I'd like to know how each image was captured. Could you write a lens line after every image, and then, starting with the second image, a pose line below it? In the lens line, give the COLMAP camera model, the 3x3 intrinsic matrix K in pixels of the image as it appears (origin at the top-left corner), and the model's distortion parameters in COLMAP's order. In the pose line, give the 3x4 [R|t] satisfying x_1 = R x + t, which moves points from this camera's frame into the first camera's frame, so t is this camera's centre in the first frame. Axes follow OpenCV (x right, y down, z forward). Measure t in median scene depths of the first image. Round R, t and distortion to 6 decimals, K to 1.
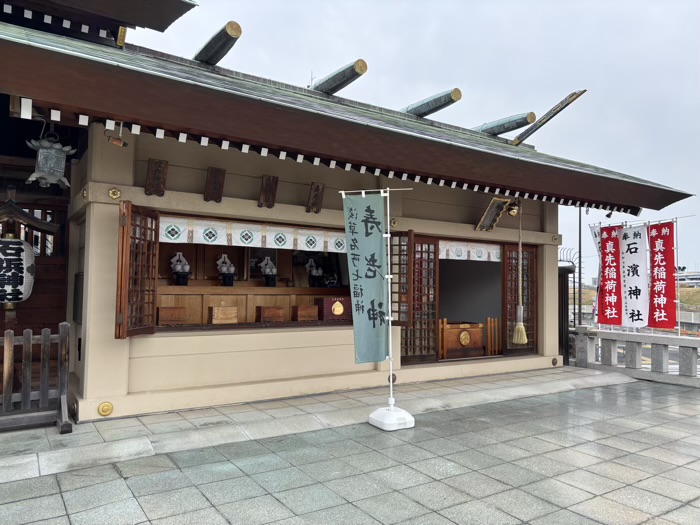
lens RADIAL K [[526.7, 0, 350.2], [0, 526.7, 262.8], [0, 0, 1]] dist [0.002704, 0.001041]
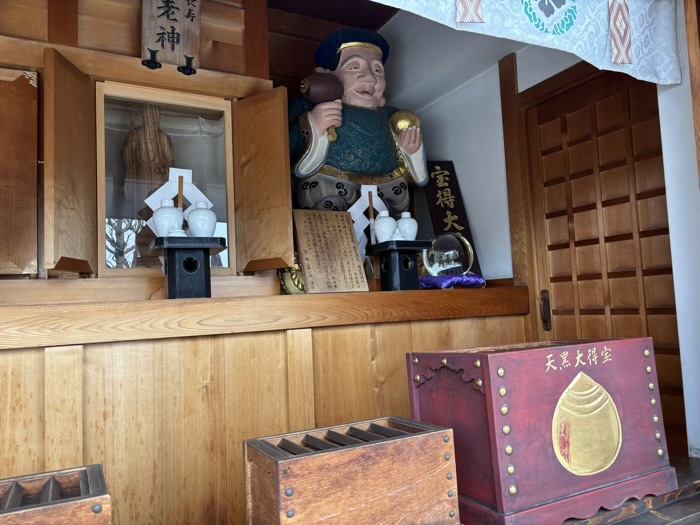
lens RADIAL K [[526.7, 0, 349.6], [0, 526.7, 261.2], [0, 0, 1]] dist [0.002704, 0.001041]
pose [[0.993017, -0.061149, -0.100888, -0.060986], [0.058922, 0.997952, -0.024912, 0.038032], [0.102205, 0.018794, 0.994586, 0.758919]]
